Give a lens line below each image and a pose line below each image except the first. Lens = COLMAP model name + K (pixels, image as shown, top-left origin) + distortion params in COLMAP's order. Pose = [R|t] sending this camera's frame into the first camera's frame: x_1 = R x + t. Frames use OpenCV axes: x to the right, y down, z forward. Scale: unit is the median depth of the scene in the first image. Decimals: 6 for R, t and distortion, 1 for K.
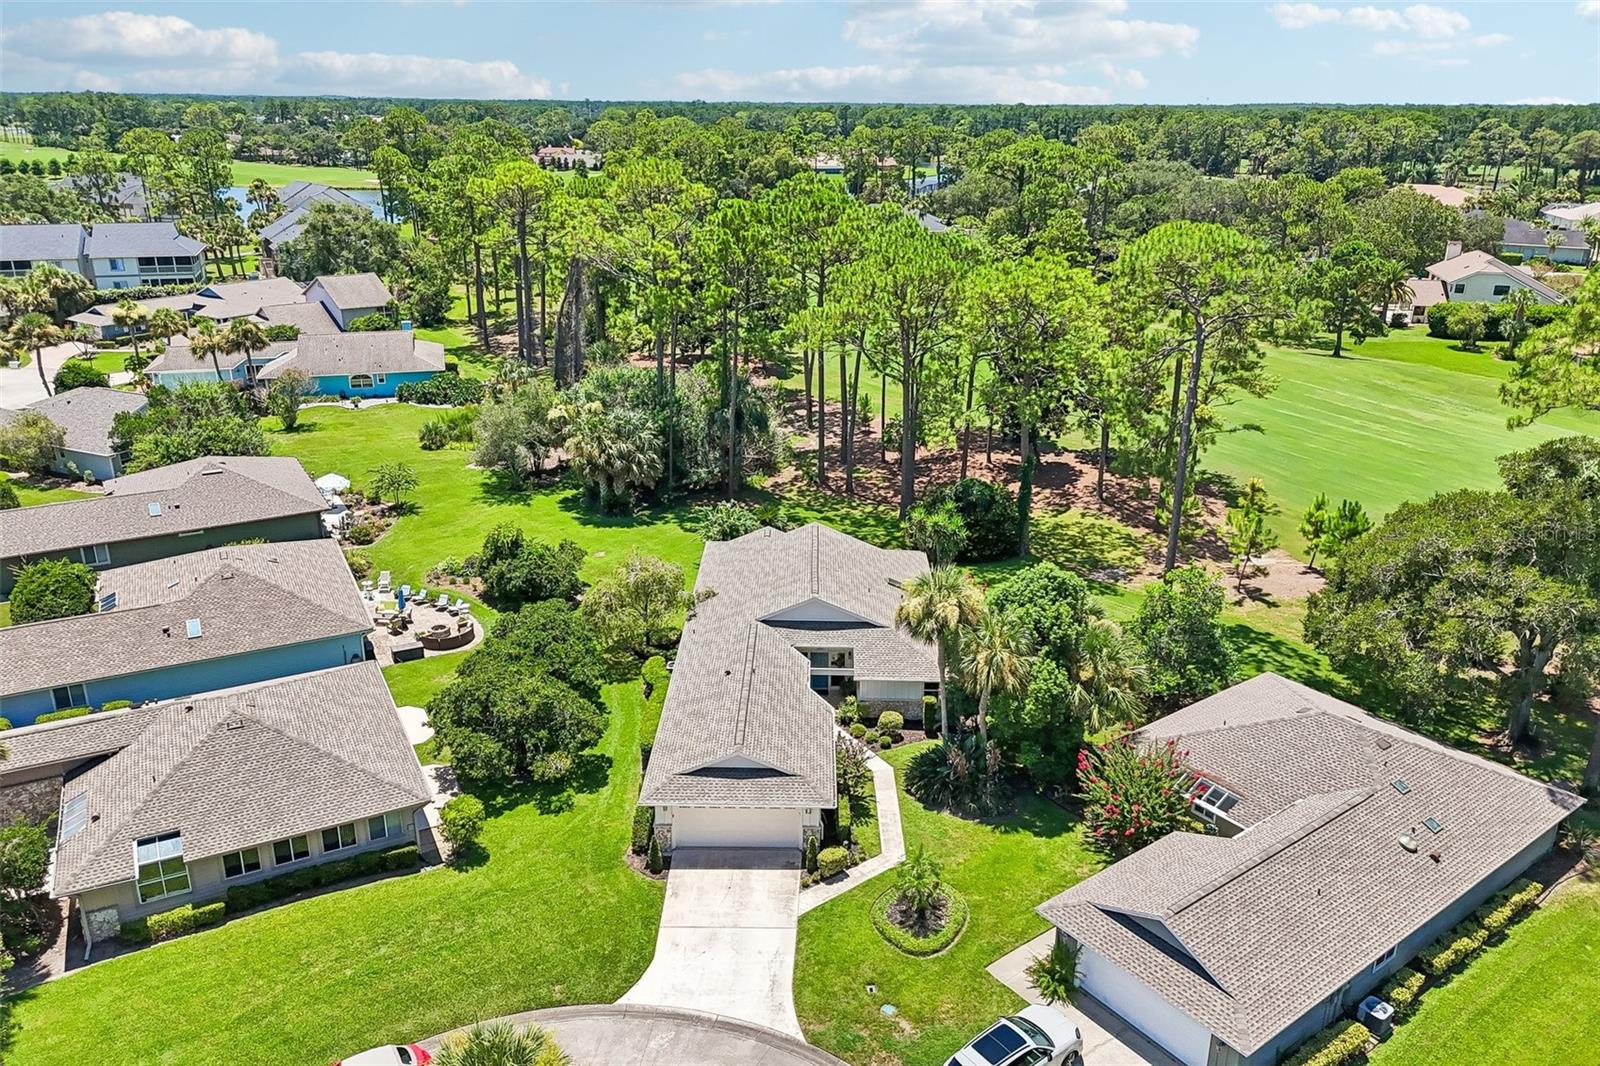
lens RADIAL K [[1177.2, 0, 800.0], [0, 1177.2, 533.0], [0, 0, 1]] dist [0.060893, -0.064032]
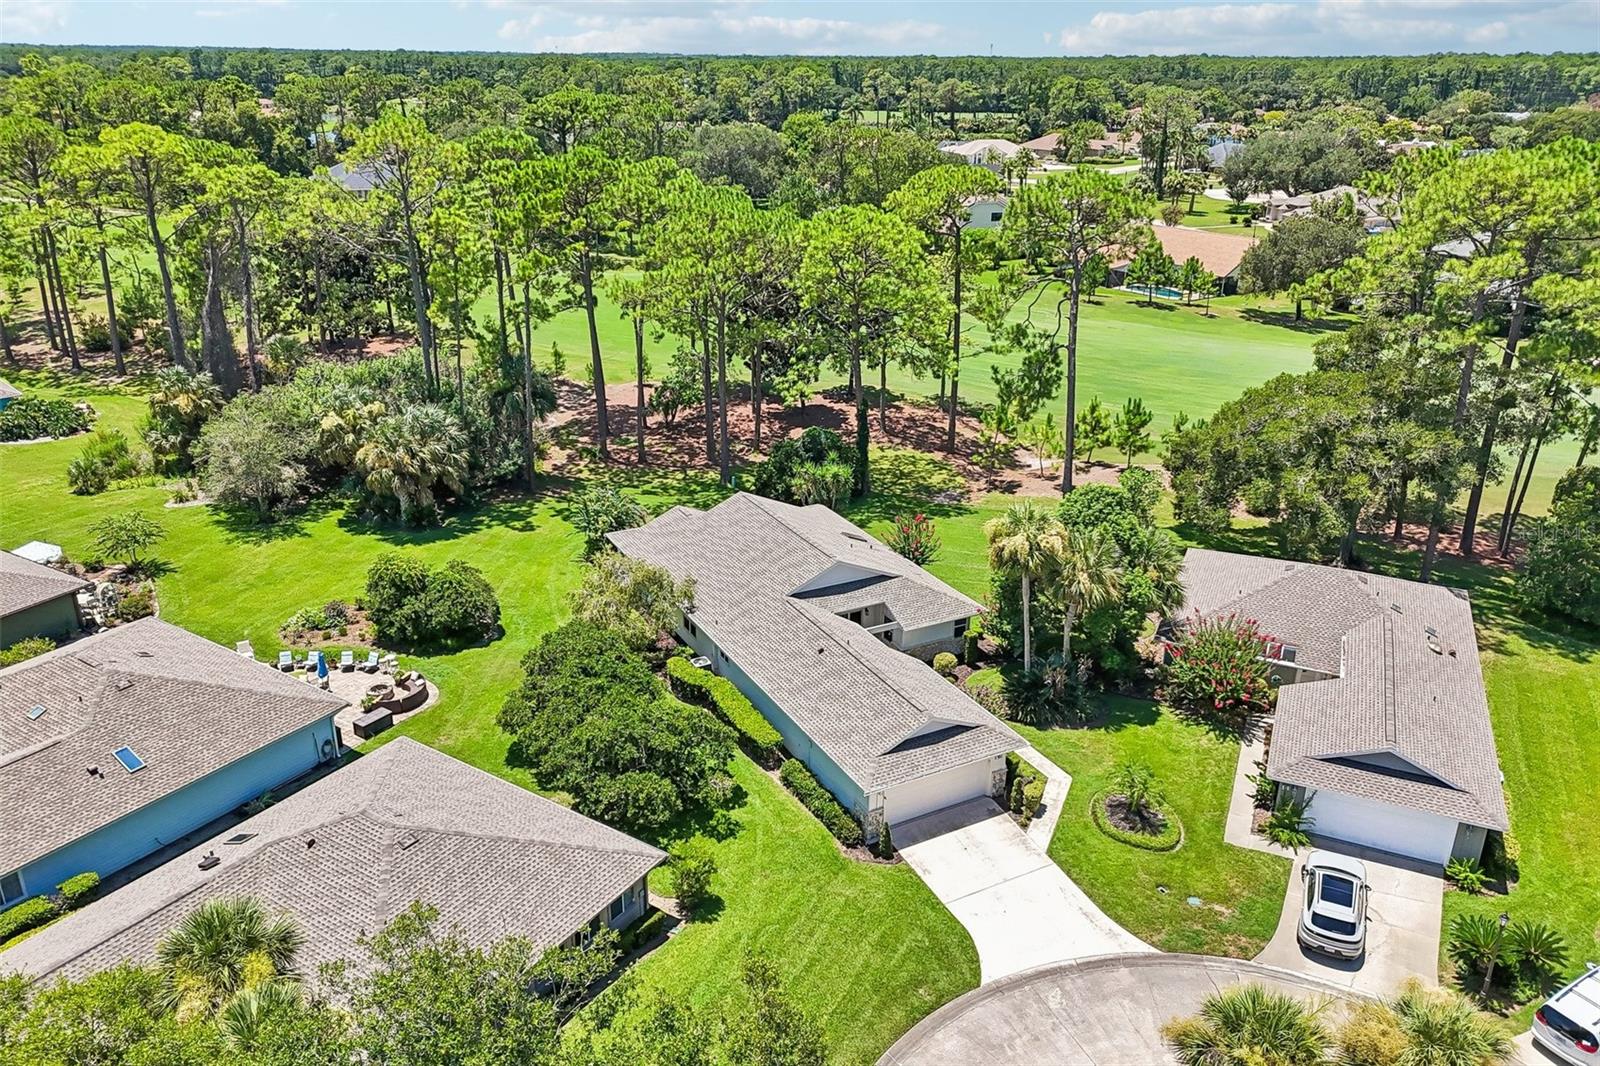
lens RADIAL K [[1177.2, 0, 800.0], [0, 1177.2, 533.0], [0, 0, 1]] dist [0.060893, -0.064032]
pose [[0.873008, -0.181230, 0.452784, -0.420175], [0.163735, 0.983422, 0.077926, -0.046530], [-0.459400, 0.006106, 0.888208, 0.122521]]
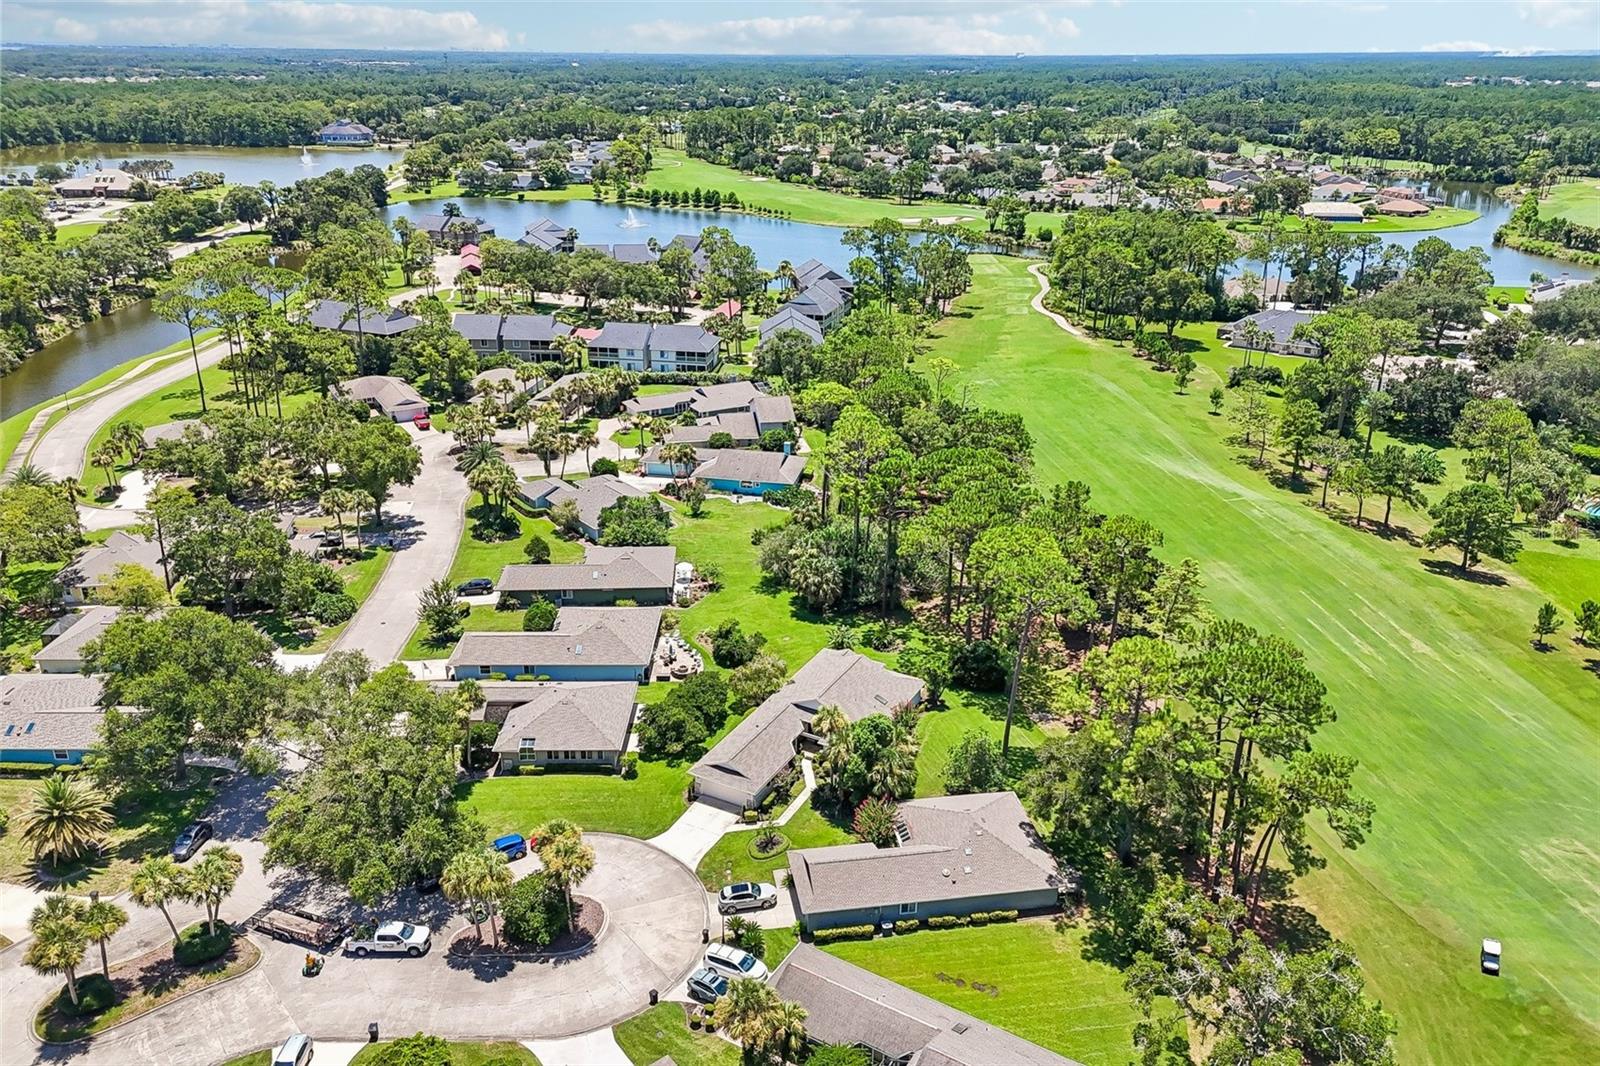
lens RADIAL K [[1188.1, 0, 800.0], [0, 1188.1, 533.0], [0, 0, 1]] dist [0.102127, -0.173330]
pose [[0.884902, 0.170951, -0.433271, 0.788886], [-0.154225, 0.985278, 0.073766, -0.358546], [0.439502, 0.001545, 0.898240, -0.846344]]
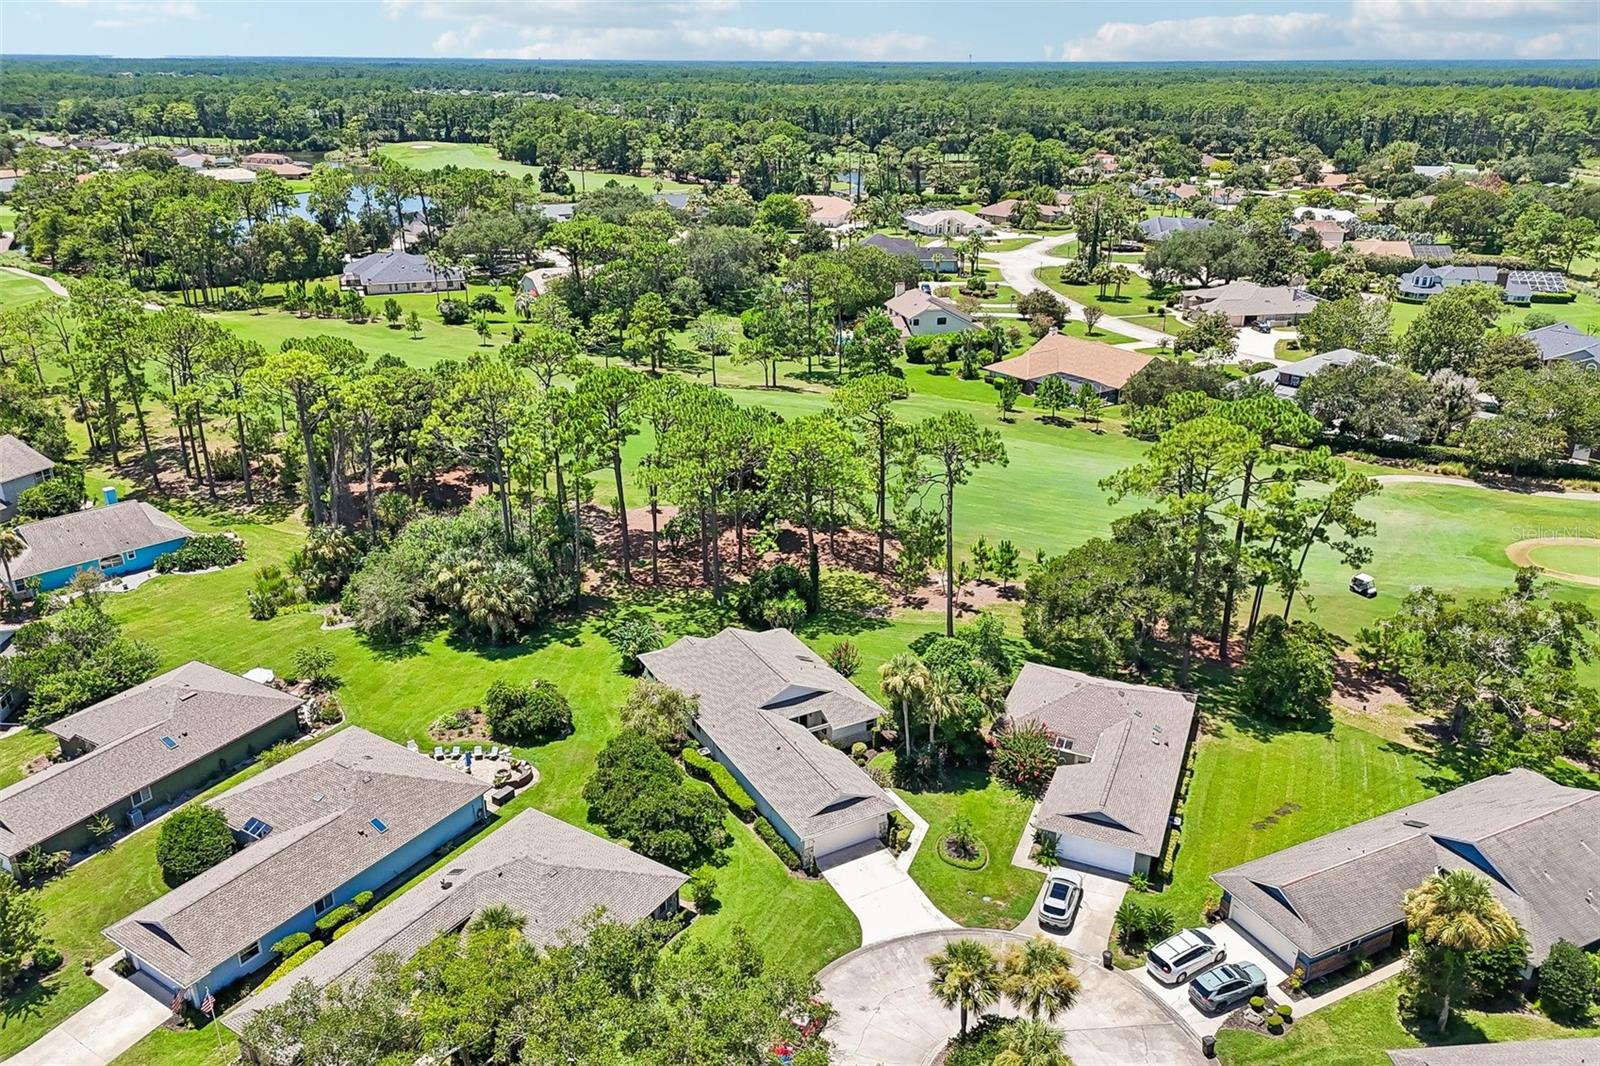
lens RADIAL K [[1177.2, 0, 800.0], [0, 1177.2, 533.0], [0, 0, 1]] dist [0.060893, -0.064032]
pose [[0.866098, -0.189628, 0.462510, -0.602331], [0.172574, 0.981794, 0.079369, -0.241180], [-0.469140, 0.011075, 0.883054, -0.351416]]
